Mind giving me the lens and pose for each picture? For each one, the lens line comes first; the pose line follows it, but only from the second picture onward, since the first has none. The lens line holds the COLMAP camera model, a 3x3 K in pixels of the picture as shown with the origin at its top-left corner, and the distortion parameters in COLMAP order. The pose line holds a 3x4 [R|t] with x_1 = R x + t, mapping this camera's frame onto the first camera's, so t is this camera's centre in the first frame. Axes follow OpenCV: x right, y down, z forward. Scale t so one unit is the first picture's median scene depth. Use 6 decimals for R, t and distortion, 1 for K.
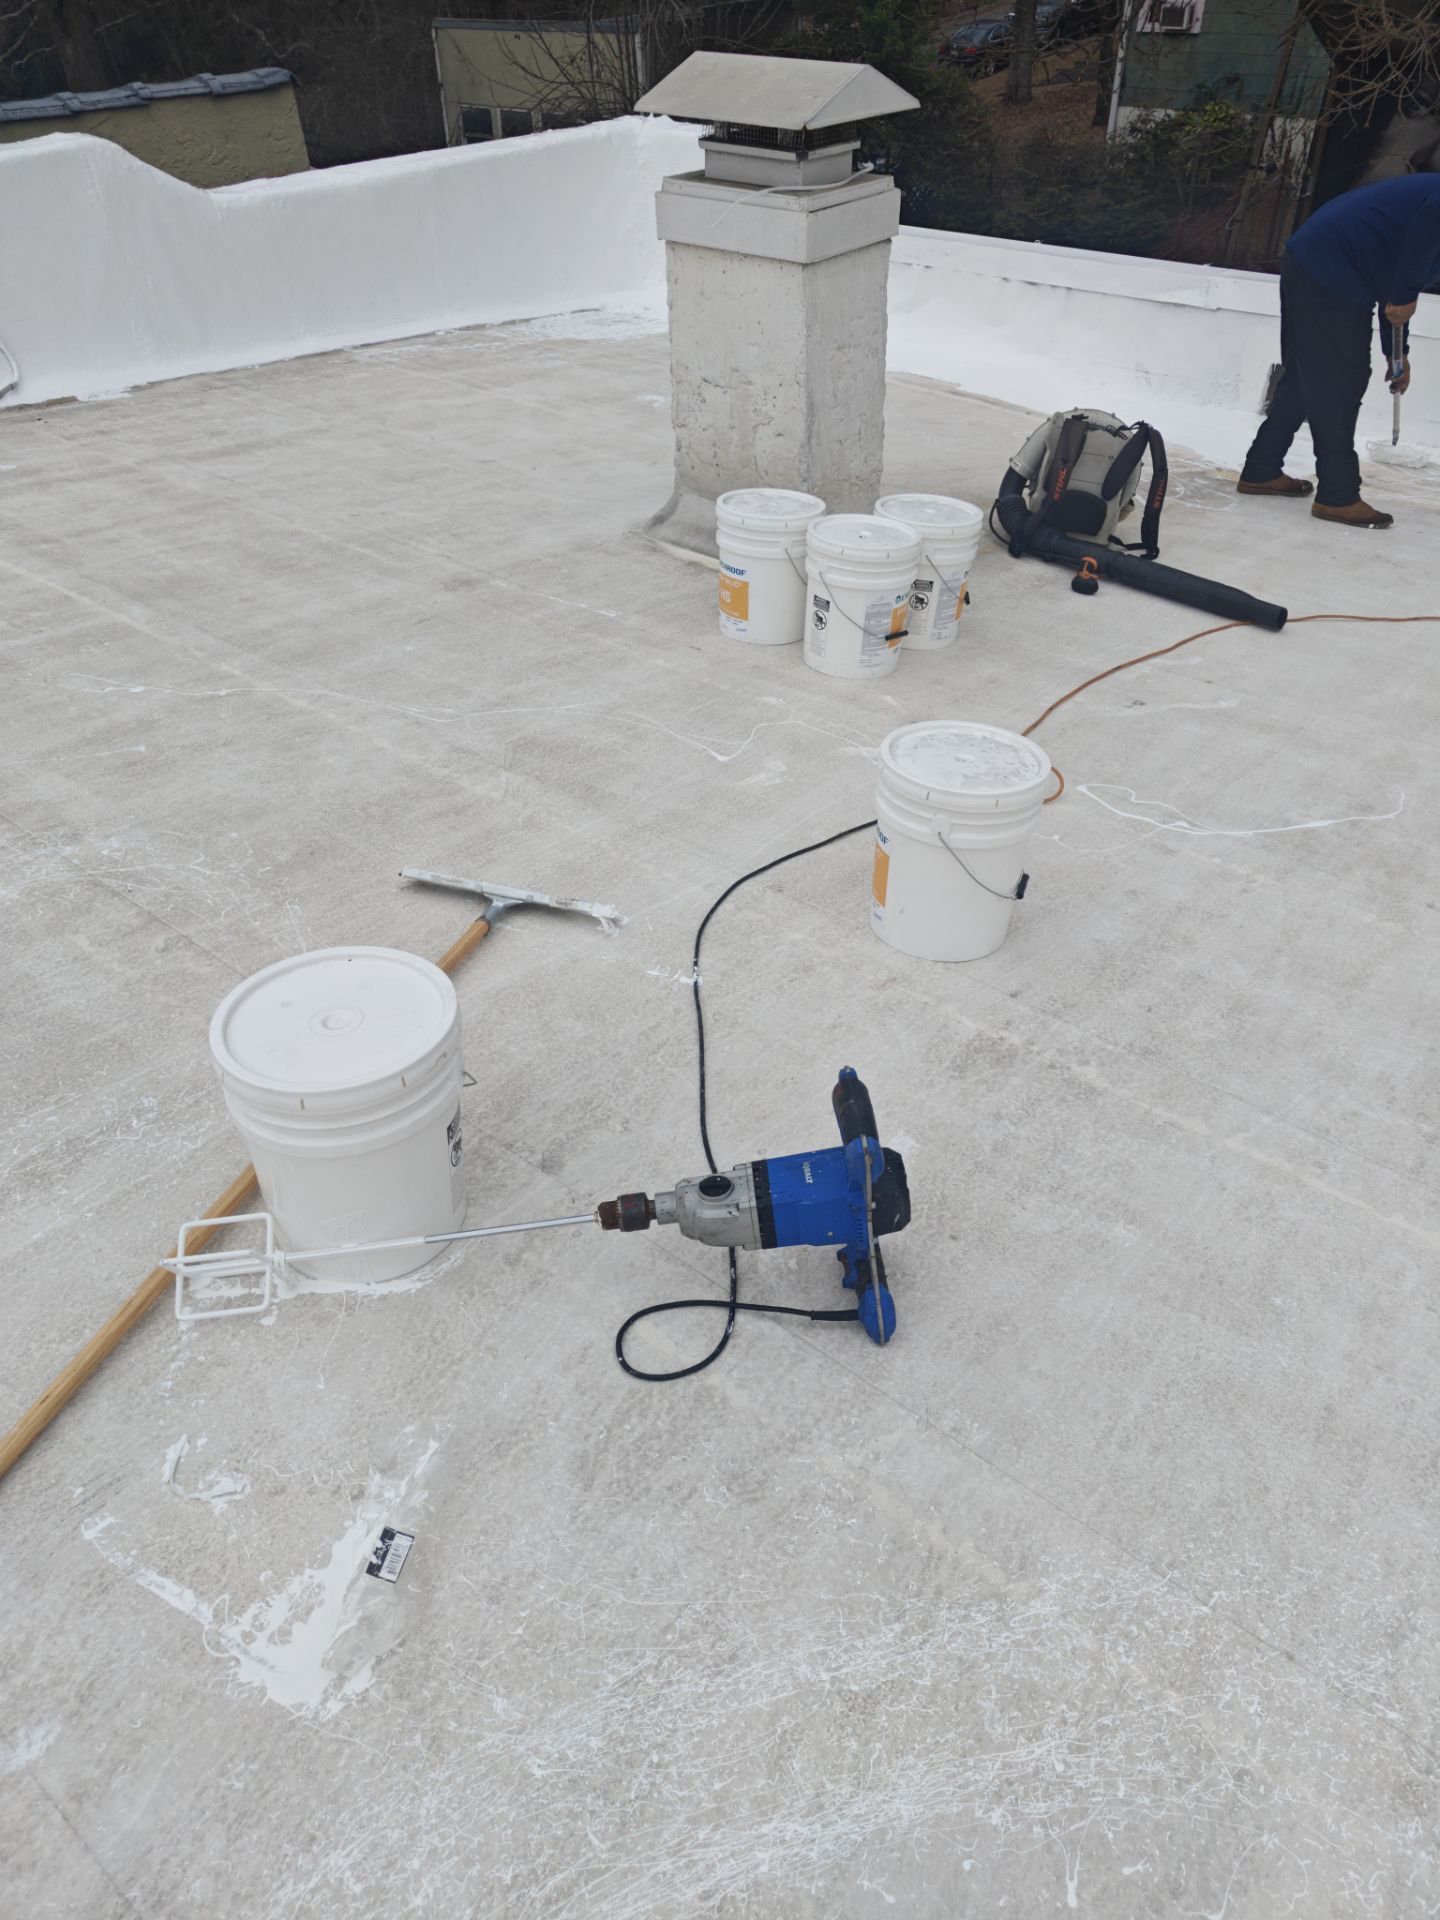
lens RADIAL K [[1312.4, 0, 769.1], [0, 1312.4, 928.4], [0, 0, 1]] dist [0.000844, -0.002090]
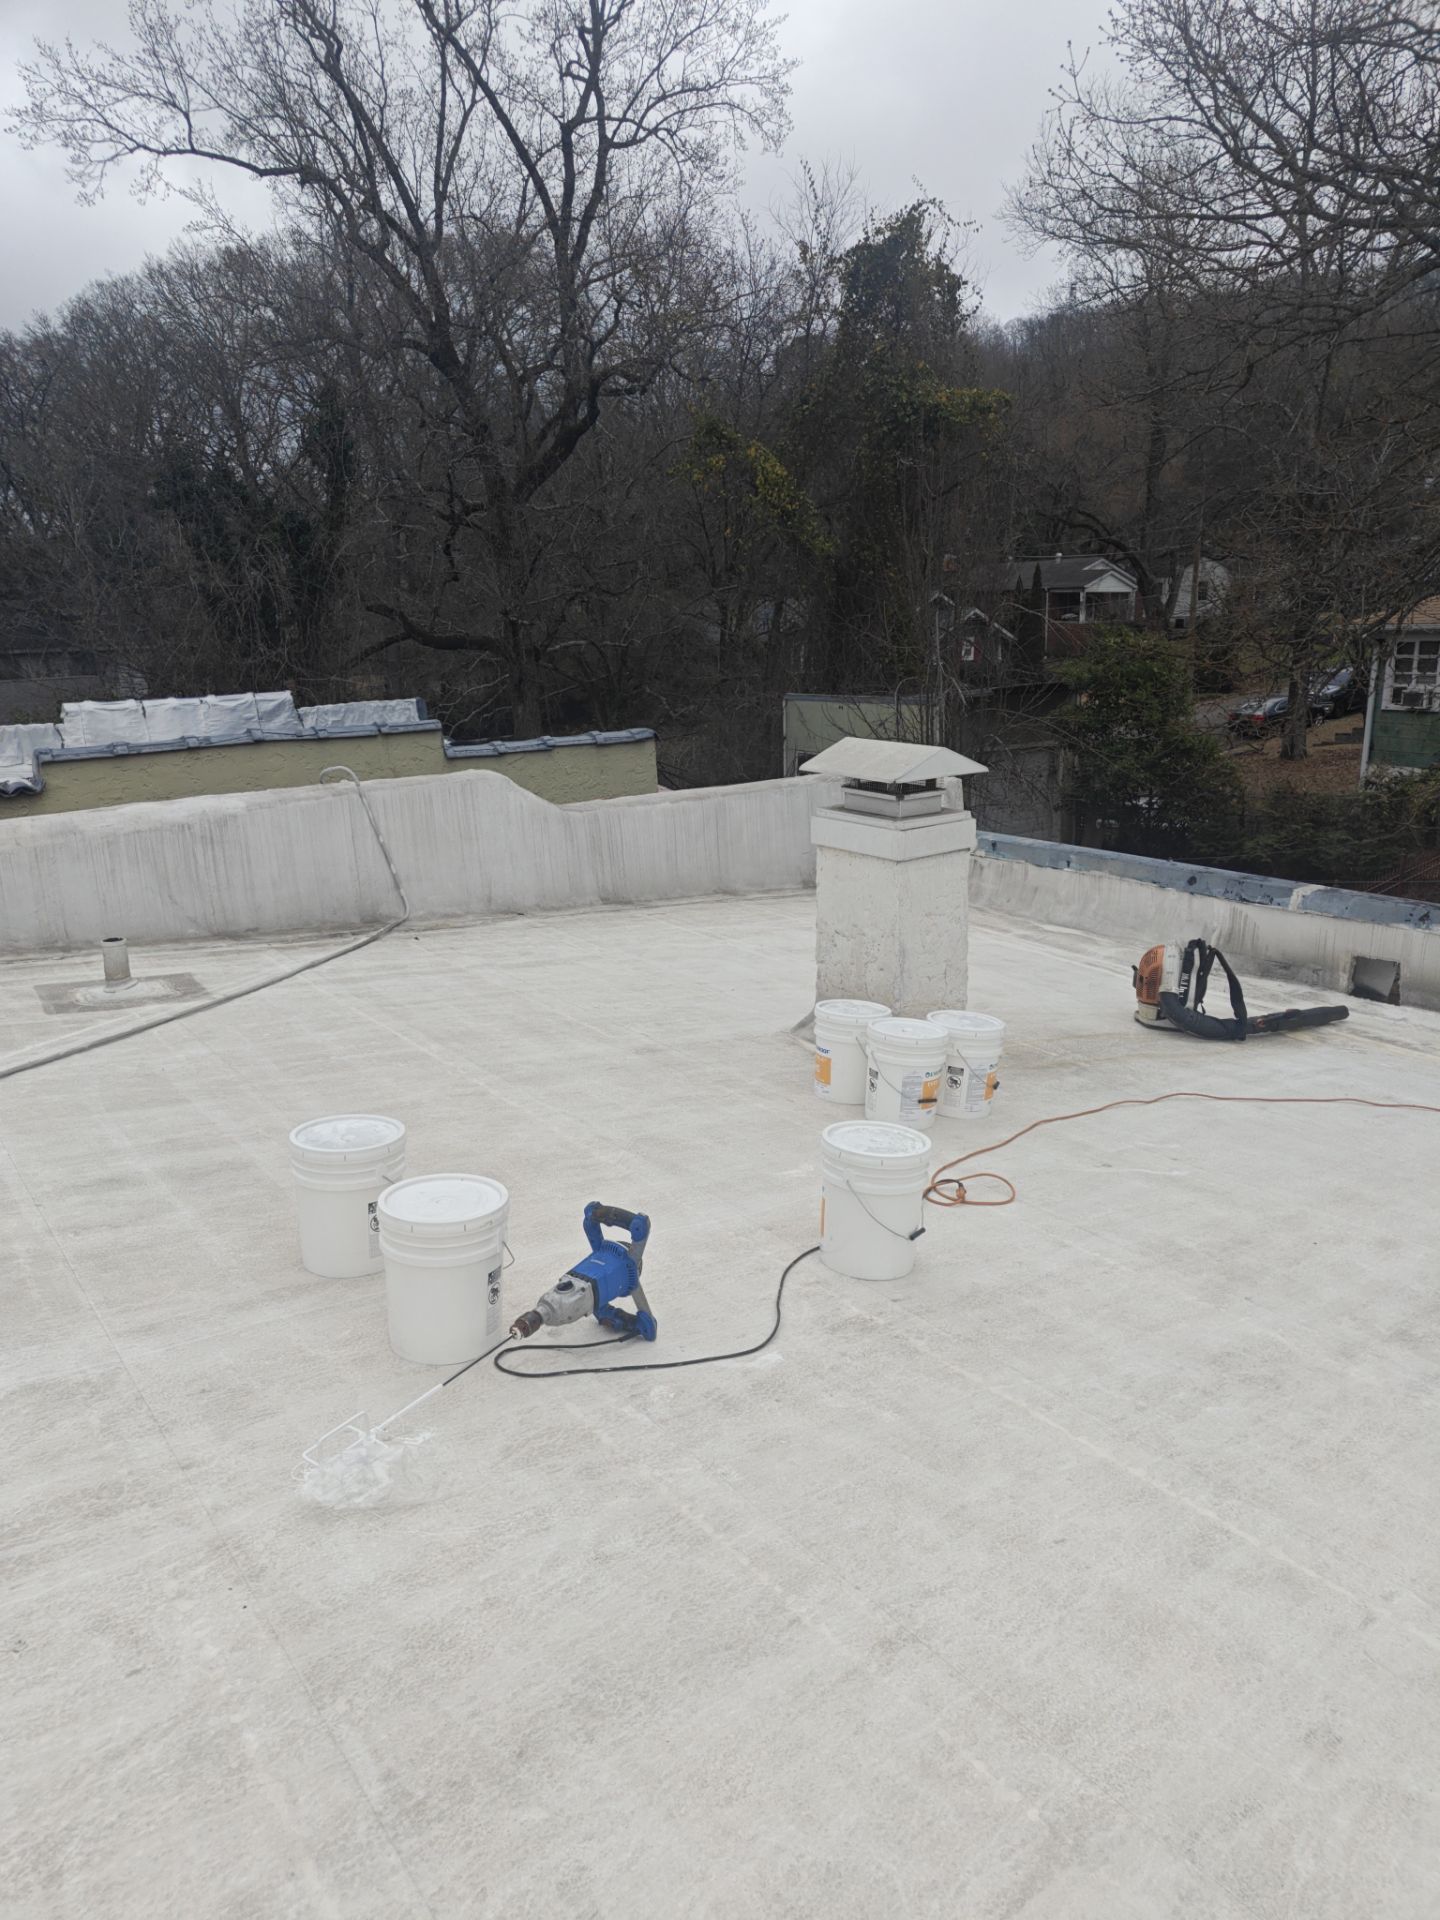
lens RADIAL K [[1281.7, 0, 776.3], [0, 1281.7, 998.6], [0, 0, 1]] dist [-0.017172, -0.004742]
pose [[0.972886, 0.064213, -0.222192, 0.200316], [-0.140026, 0.928143, -0.344882, 0.141741], [0.184079, 0.366643, 0.911969, -0.261563]]
